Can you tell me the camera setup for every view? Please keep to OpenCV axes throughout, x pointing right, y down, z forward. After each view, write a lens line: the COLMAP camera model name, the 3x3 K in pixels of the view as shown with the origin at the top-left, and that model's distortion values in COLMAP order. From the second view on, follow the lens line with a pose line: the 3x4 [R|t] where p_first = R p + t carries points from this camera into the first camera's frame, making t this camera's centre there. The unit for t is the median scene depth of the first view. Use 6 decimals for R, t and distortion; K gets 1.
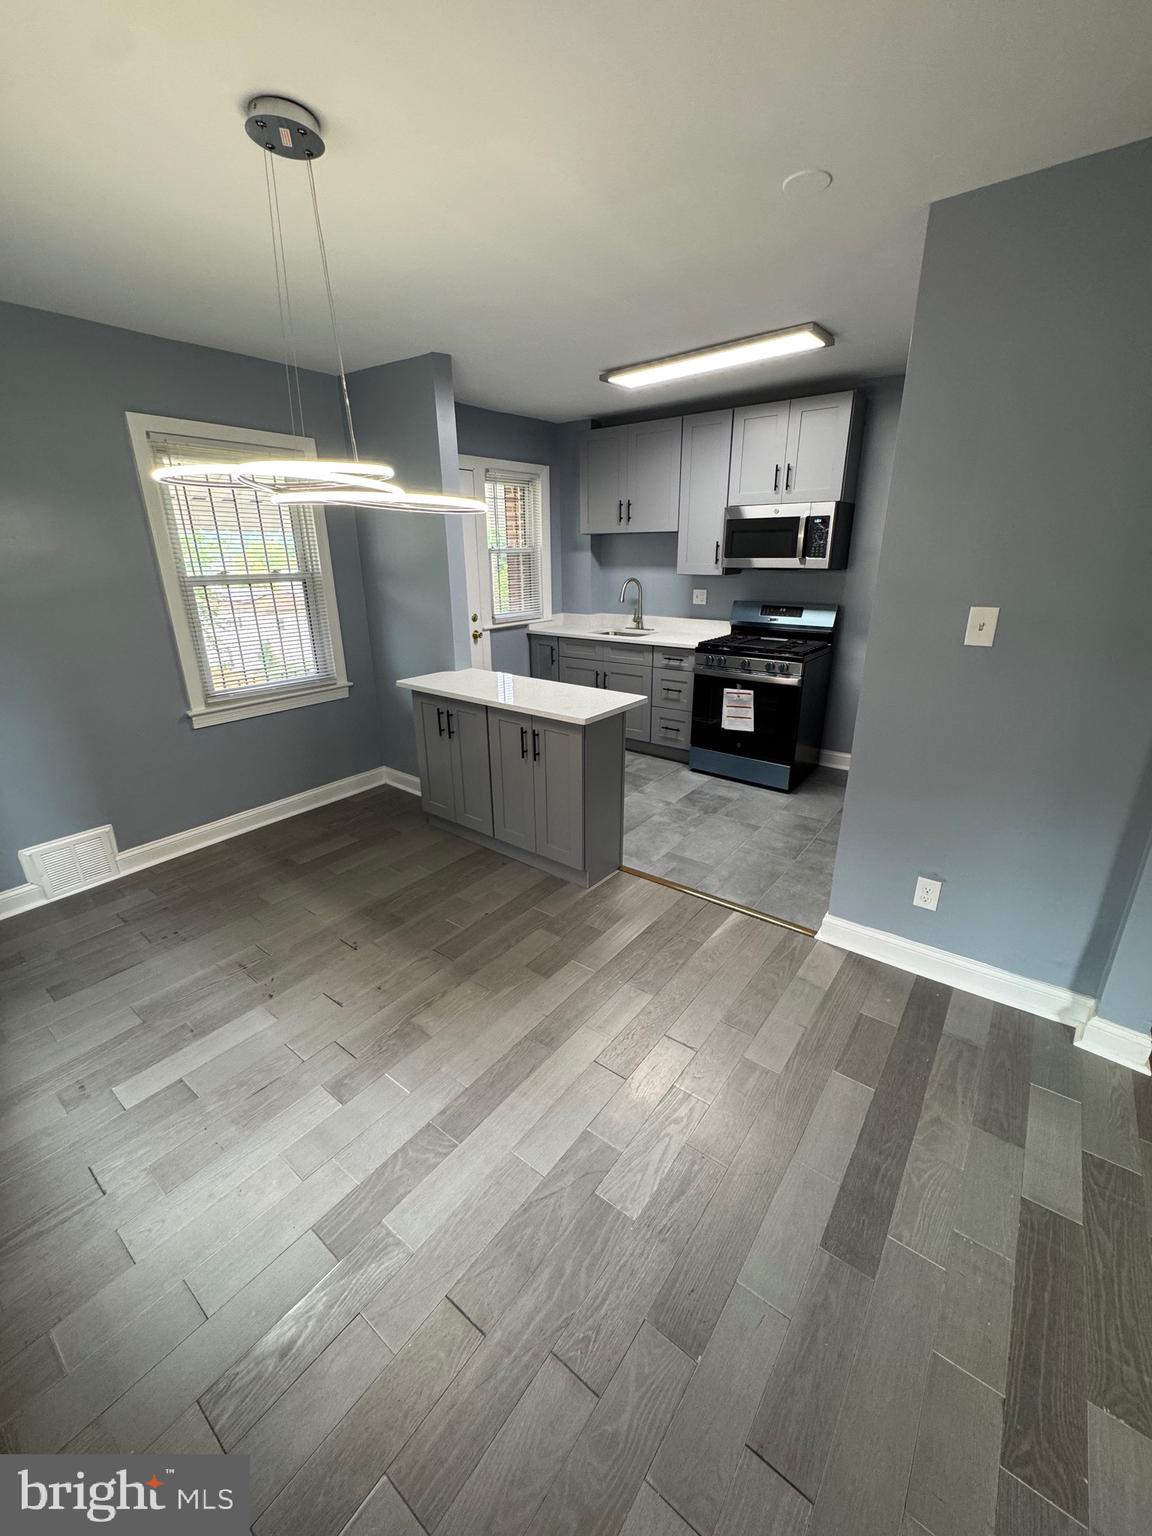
lens RADIAL K [[609.3, 0, 577.7], [0, 609.3, 769.8], [0, 0, 1]] dist [-0.001114, -0.000597]
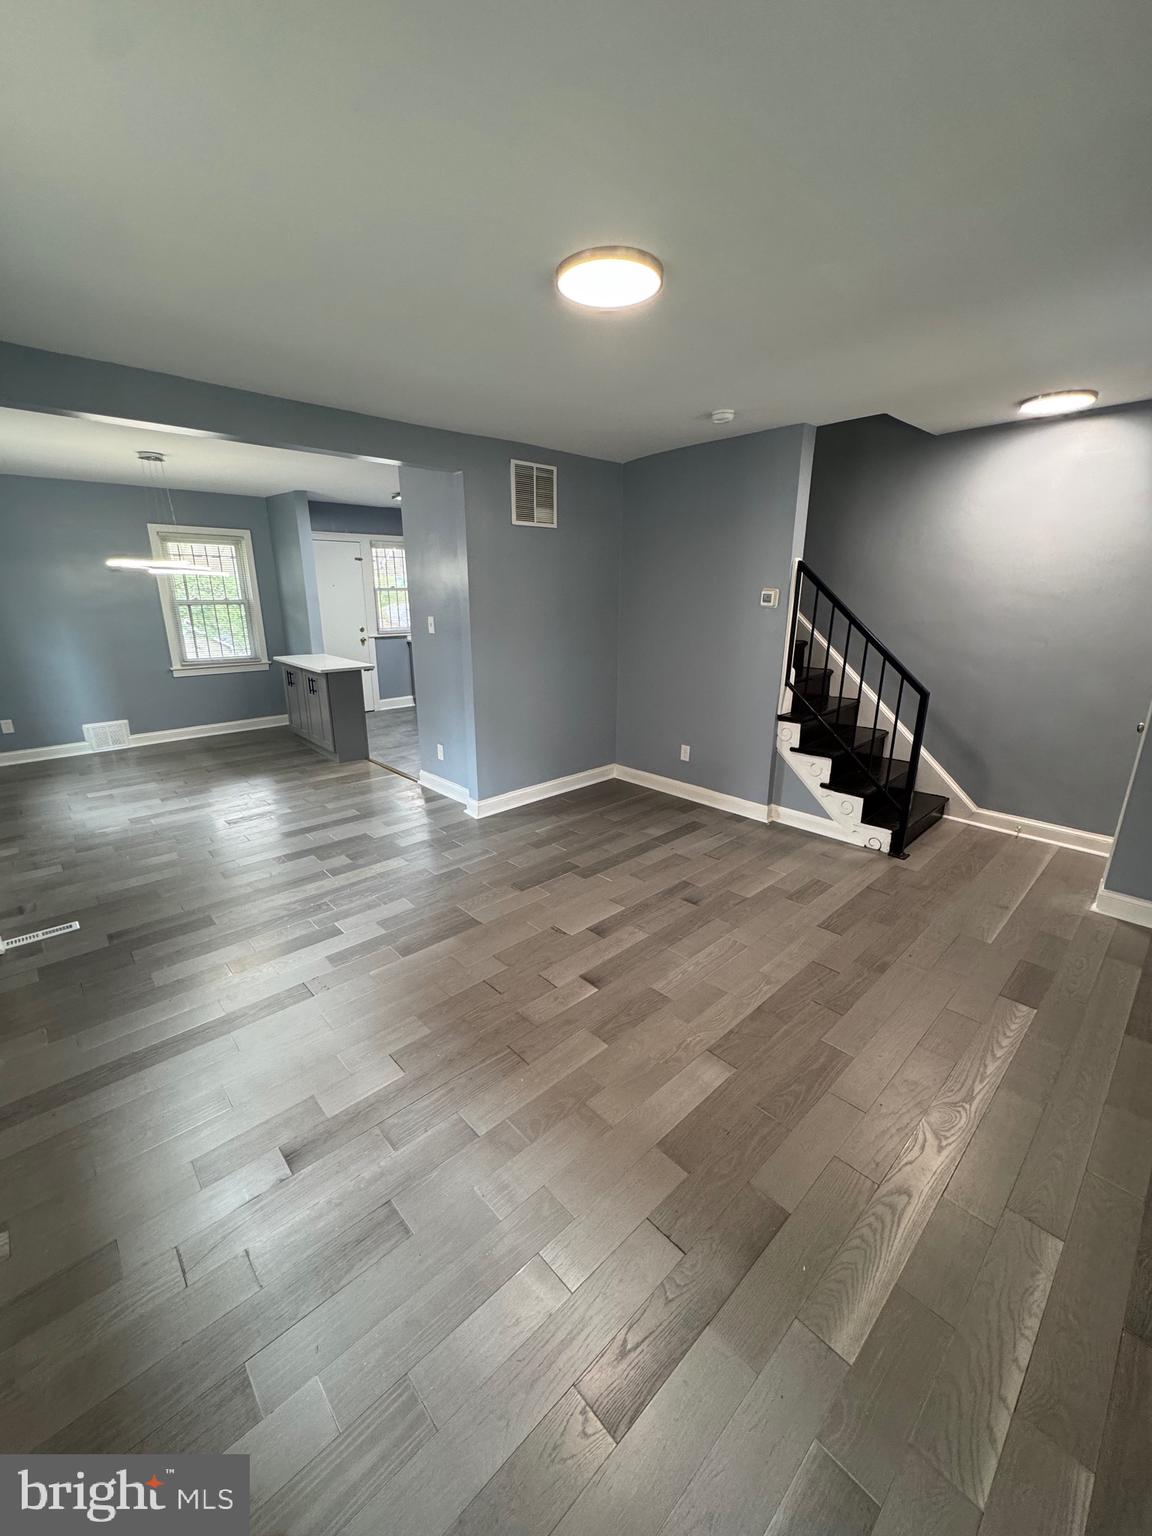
lens RADIAL K [[609.3, 0, 577.7], [0, 609.3, 769.8], [0, 0, 1]] dist [-0.001114, -0.000597]
pose [[0.985859, 0.061302, -0.155965, 0.861905], [-0.069768, 0.996340, -0.049392, 0.209837], [0.152366, 0.059575, 0.986527, -0.631278]]
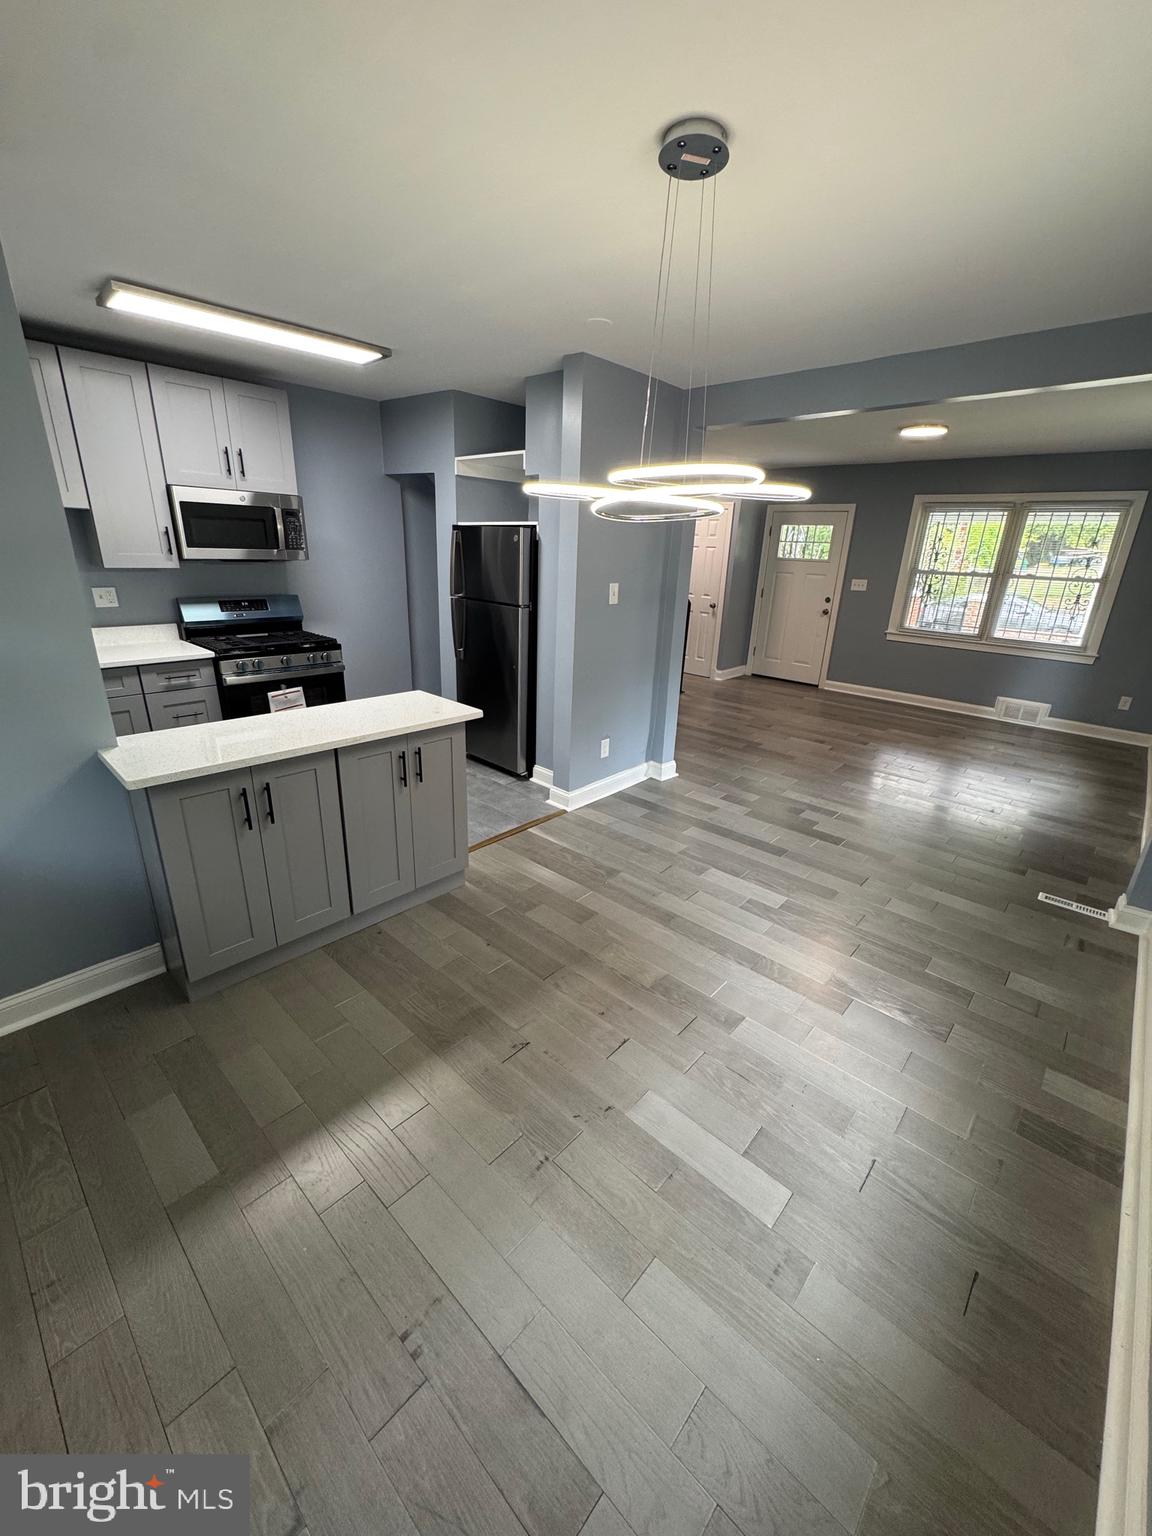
lens RADIAL K [[609.3, 0, 577.7], [0, 609.3, 769.8], [0, 0, 1]] dist [-0.001114, -0.000597]
pose [[0.088102, -0.331106, 0.939472, -0.692573], [0.305326, 0.906718, 0.290929, -0.173228], [-0.948164, 0.261213, 0.180979, 0.483717]]
